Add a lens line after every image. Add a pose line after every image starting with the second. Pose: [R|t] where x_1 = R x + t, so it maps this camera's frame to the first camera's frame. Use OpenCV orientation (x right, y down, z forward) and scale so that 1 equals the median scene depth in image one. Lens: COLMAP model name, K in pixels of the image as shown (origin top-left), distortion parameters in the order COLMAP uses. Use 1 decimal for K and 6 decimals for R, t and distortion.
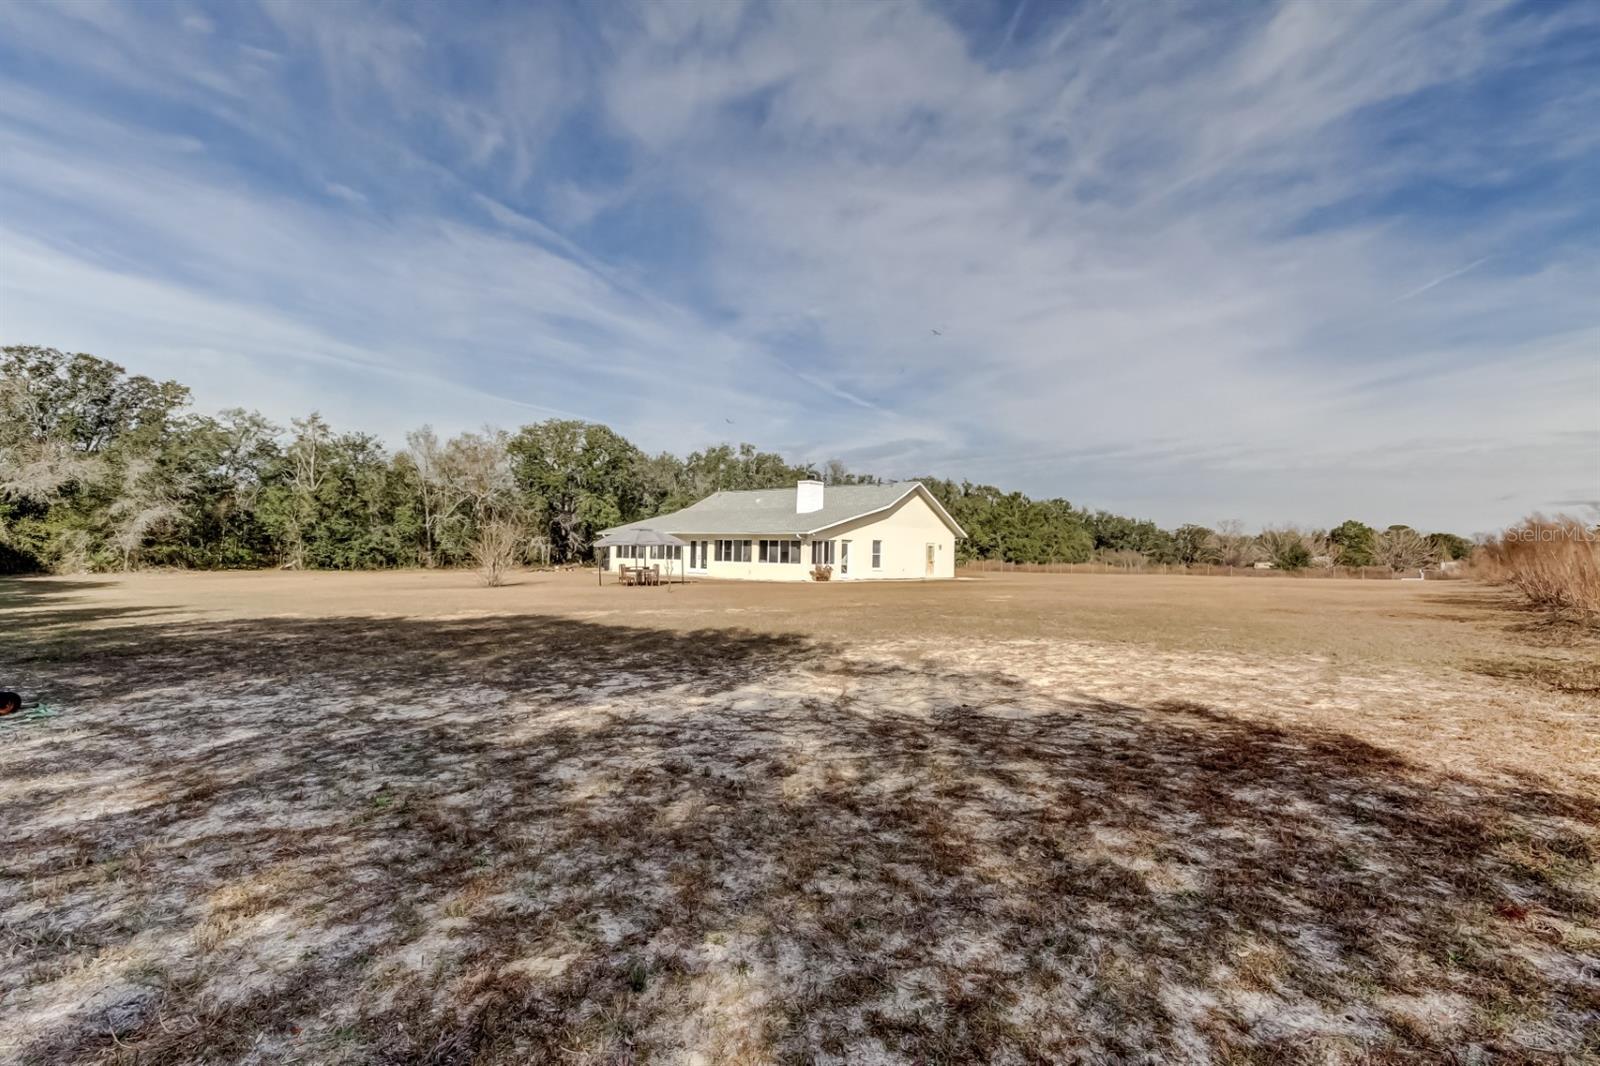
lens RADIAL K [[755.0, 0, 802.4], [0, 755.0, 563.6], [0, 0, 1]] dist [-0.001212, -0.001190]
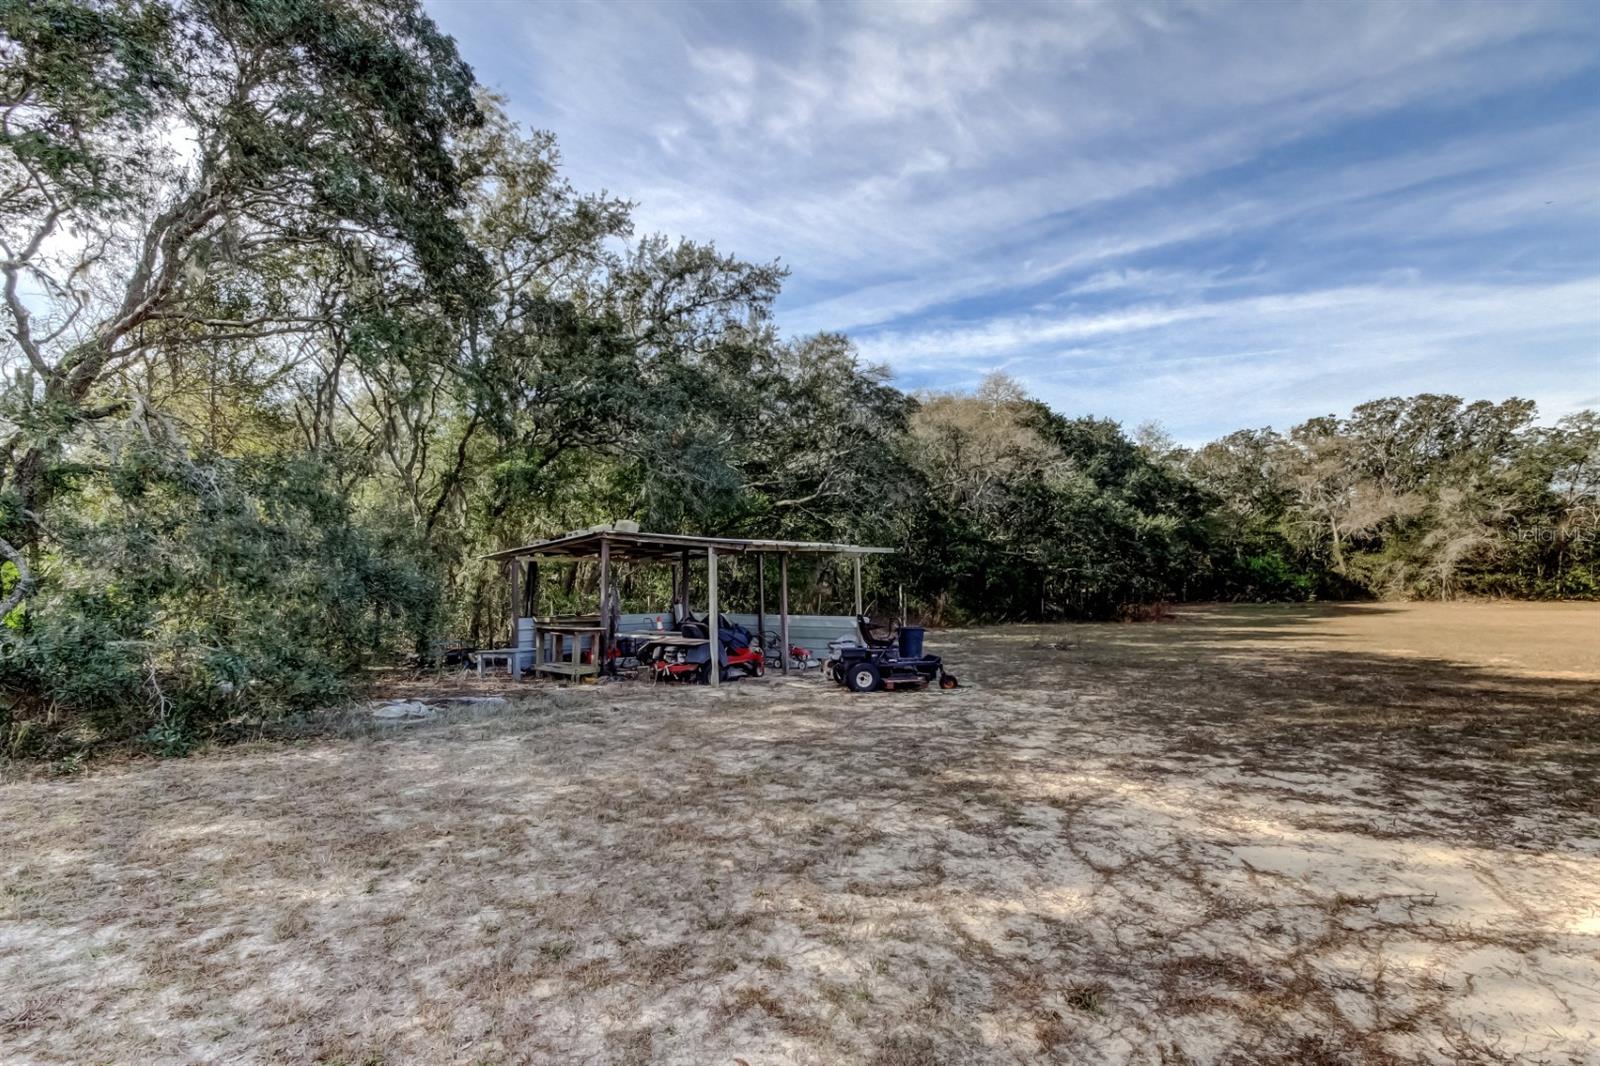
lens RADIAL K [[755.0, 0, 802.4], [0, 755.0, 563.6], [0, 0, 1]] dist [-0.001212, -0.001190]
pose [[0.042942, -0.028798, -0.998662, 0.076565], [-0.008890, 0.999534, -0.029206, -0.001581], [0.999038, 0.010133, 0.042666, 0.097879]]
